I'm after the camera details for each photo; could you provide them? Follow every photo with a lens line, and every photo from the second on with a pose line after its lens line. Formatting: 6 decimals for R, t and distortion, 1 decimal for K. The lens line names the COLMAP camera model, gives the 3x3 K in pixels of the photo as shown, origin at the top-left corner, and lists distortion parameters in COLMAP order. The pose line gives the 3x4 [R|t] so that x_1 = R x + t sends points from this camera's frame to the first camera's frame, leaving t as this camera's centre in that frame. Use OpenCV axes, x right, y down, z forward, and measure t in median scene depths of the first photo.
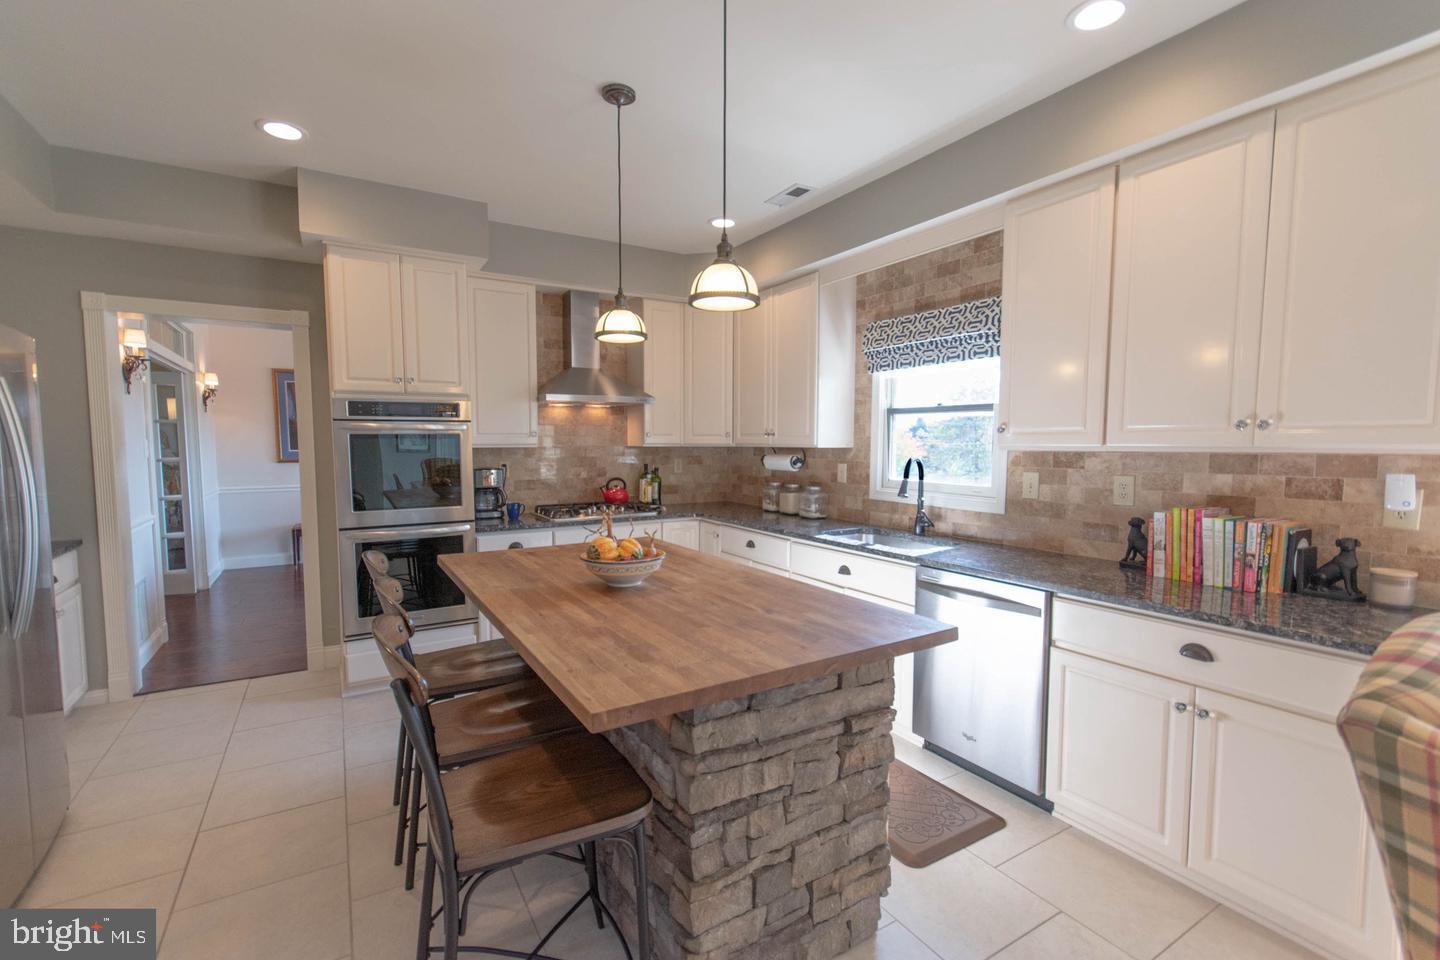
lens RADIAL K [[645.6, 0, 740.2], [0, 645.6, 490.0], [0, 0, 1]] dist [0.013534, 0.000219]
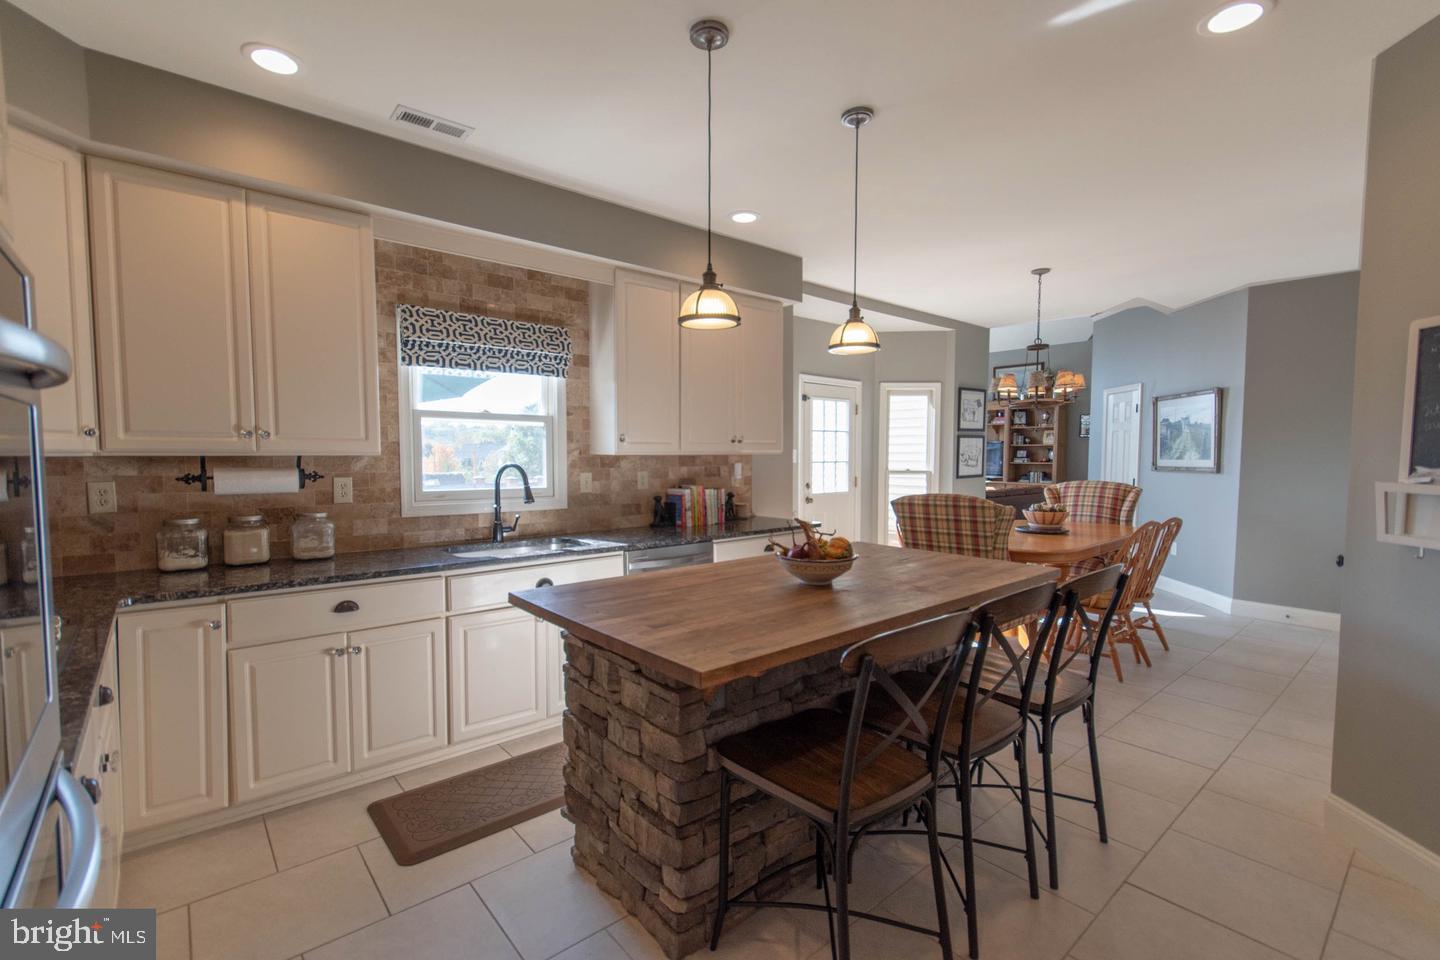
lens RADIAL K [[631.0, 0, 716.8], [0, 631.0, 488.9], [0, 0, 1]] dist [-0.003196, -0.000056]
pose [[-0.140430, -0.060450, 0.988244, -0.903252], [0.070702, 0.994974, 0.070909, -0.071215], [-0.987563, 0.079828, -0.135450, 0.996551]]
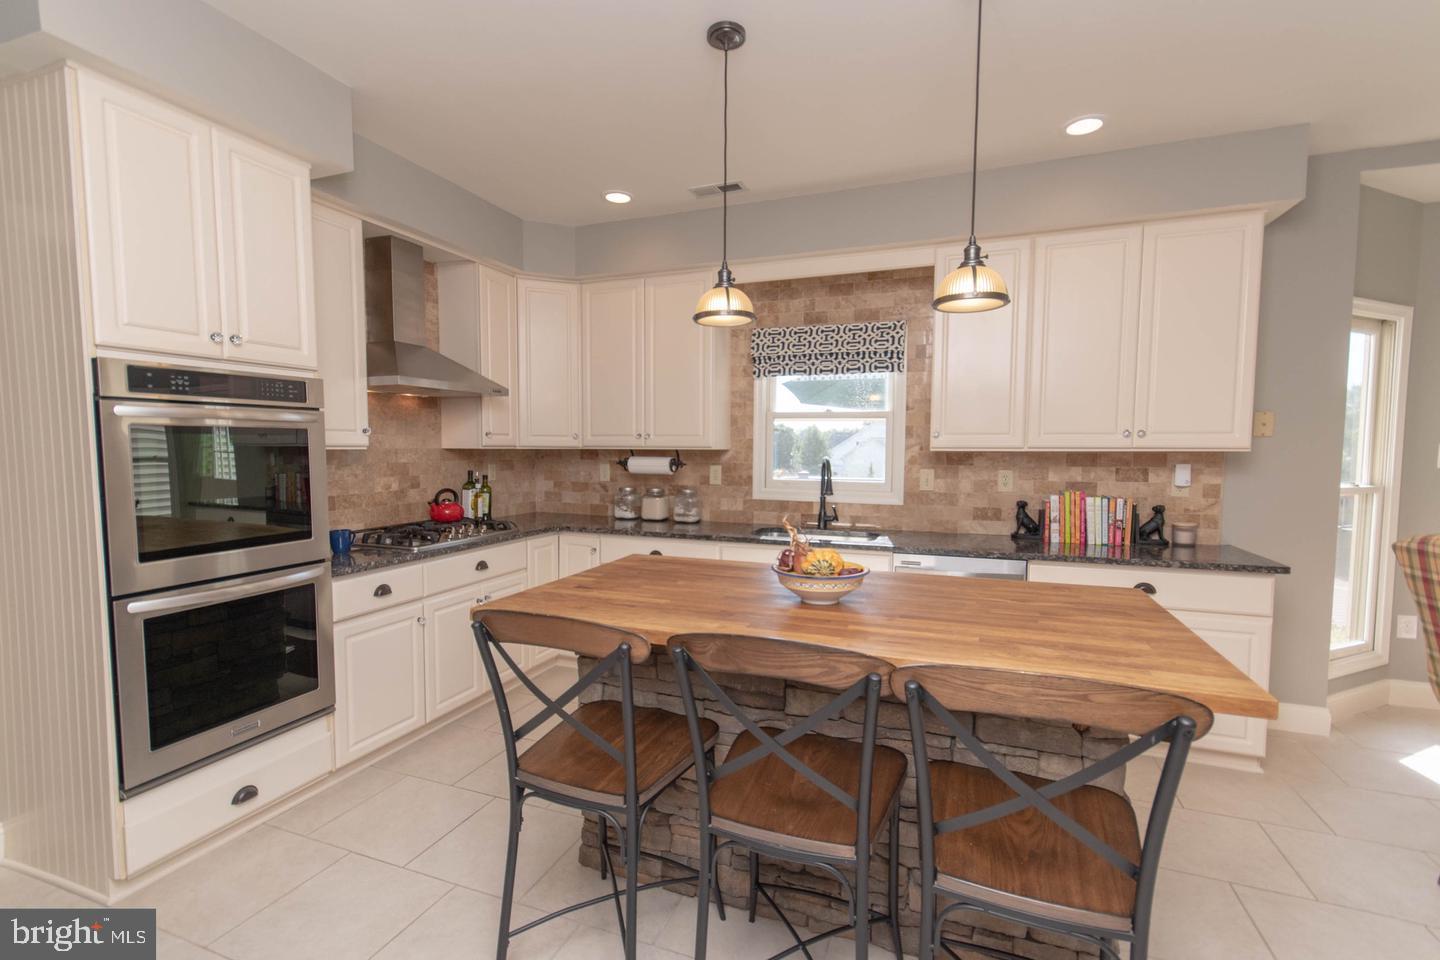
lens RADIAL K [[645.6, 0, 740.2], [0, 645.6, 490.0], [0, 0, 1]] dist [0.013534, 0.000219]
pose [[0.791899, -0.039722, 0.609359, -0.621266], [0.042533, 0.999047, 0.009850, -0.016657], [-0.609169, 0.018117, 0.792834, 0.273893]]
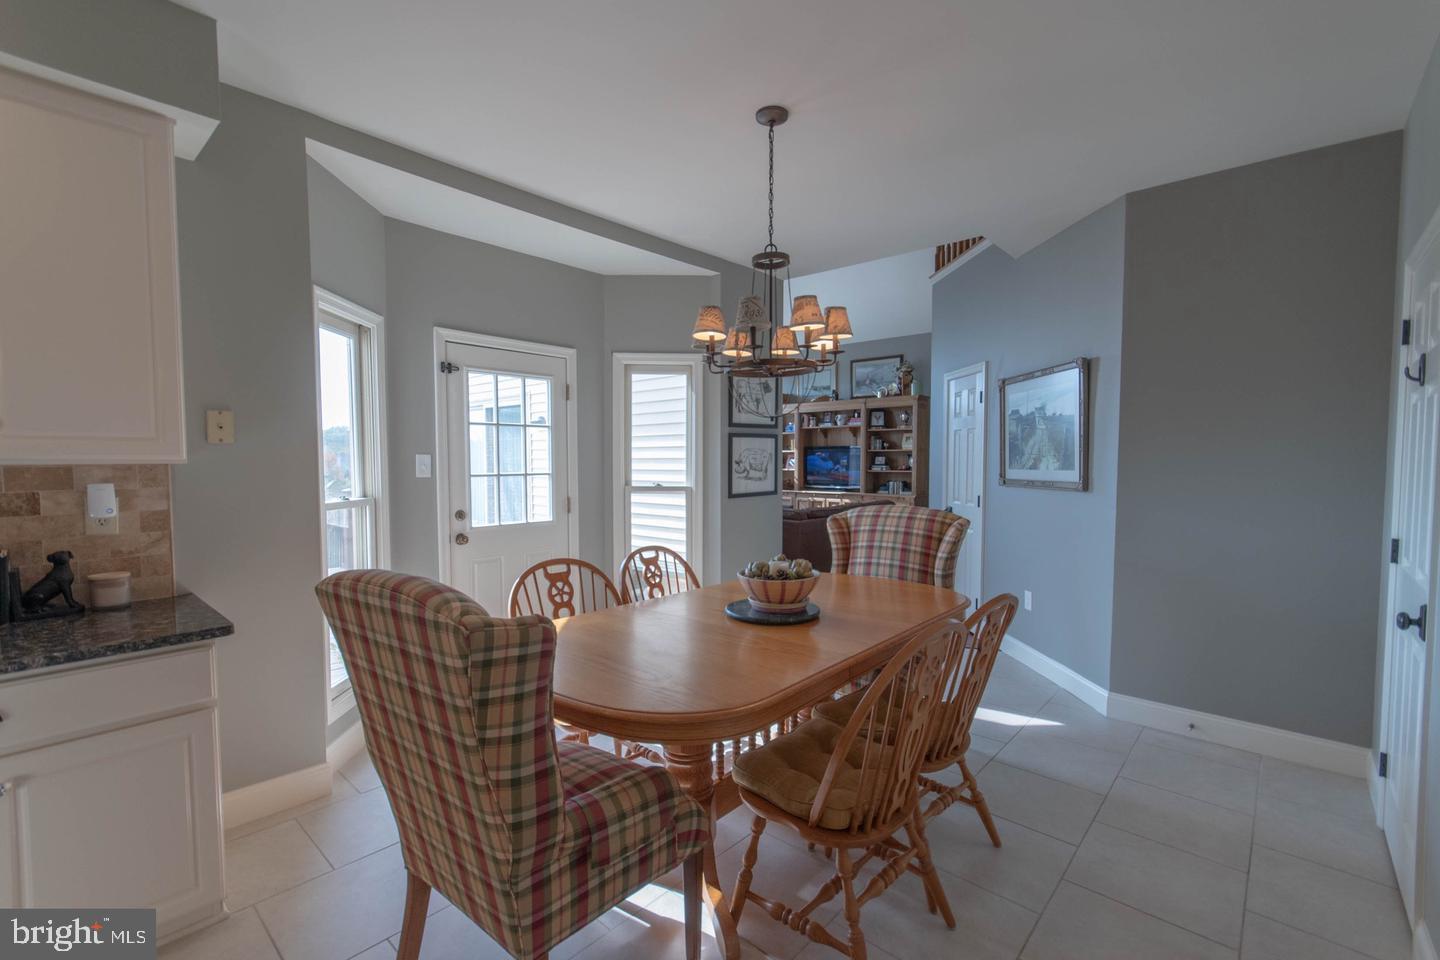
lens RADIAL K [[631.0, 0, 716.8], [0, 631.0, 488.9], [0, 0, 1]] dist [-0.003196, -0.000056]
pose [[-0.276417, -0.049308, 0.959772, -0.179732], [0.068090, 0.995168, 0.070736, -0.014343], [-0.958623, 0.084903, -0.271724, 0.225734]]
